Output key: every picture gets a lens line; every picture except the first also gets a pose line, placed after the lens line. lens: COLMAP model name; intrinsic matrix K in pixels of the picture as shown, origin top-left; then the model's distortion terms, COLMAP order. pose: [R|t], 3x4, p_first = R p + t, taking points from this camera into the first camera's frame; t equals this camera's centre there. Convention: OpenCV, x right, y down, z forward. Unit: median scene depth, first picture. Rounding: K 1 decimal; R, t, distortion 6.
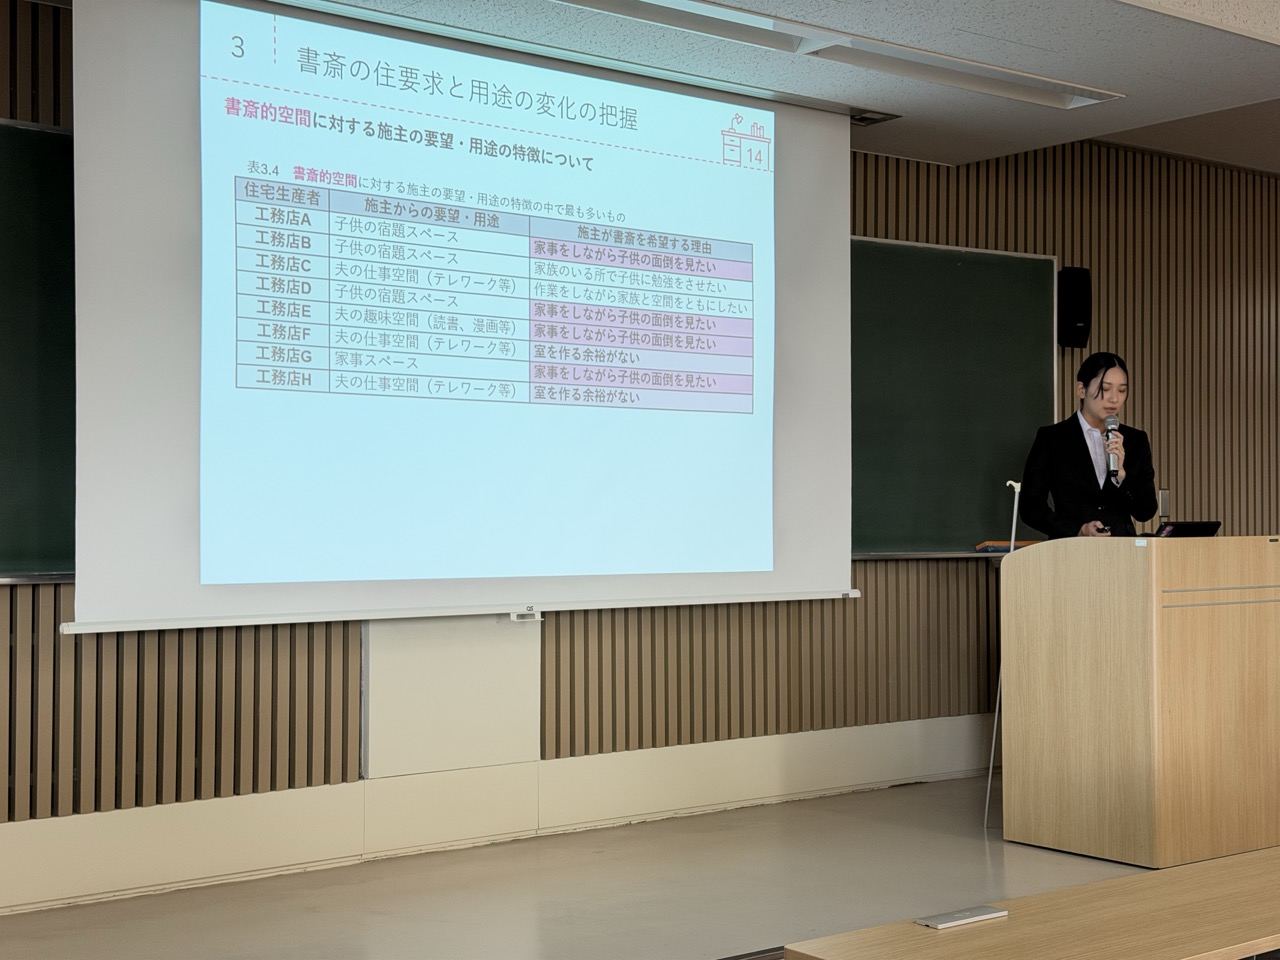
lens RADIAL K [[1827.9, 0, 638.4], [0, 1827.9, 482.0], [0, 0, 1]] dist [0.132853, 0.000000]
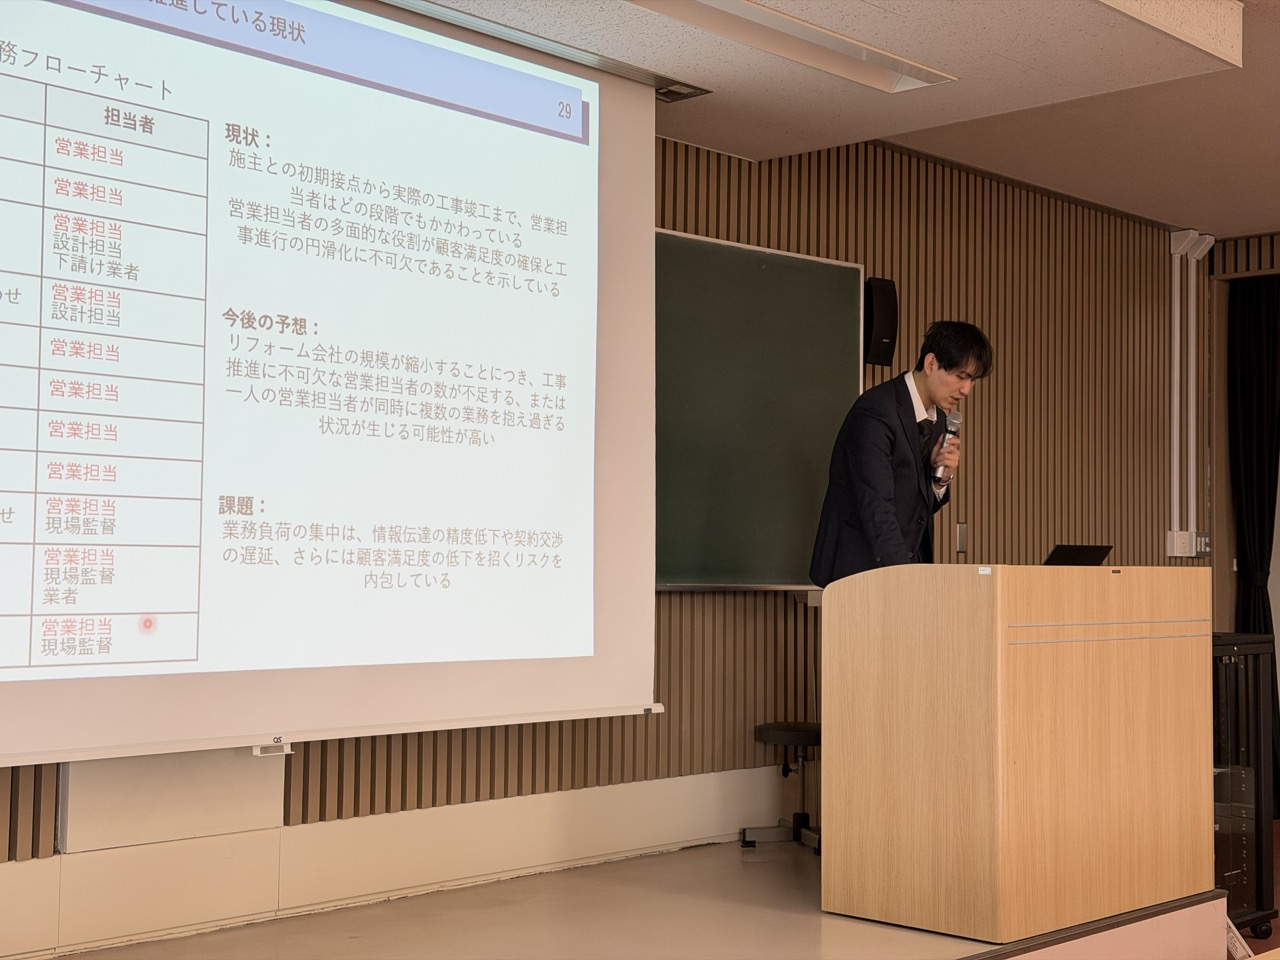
lens RADIAL K [[1827.9, 0, 634.7], [0, 1827.9, 473.6], [0, 0, 1]] dist [0.132853, 0.000000]
pose [[0.988968, 0.020281, 0.146734, -0.022317], [-0.015539, 0.999321, -0.033397, 0.017486], [-0.147311, 0.030749, 0.988612, 0.144824]]
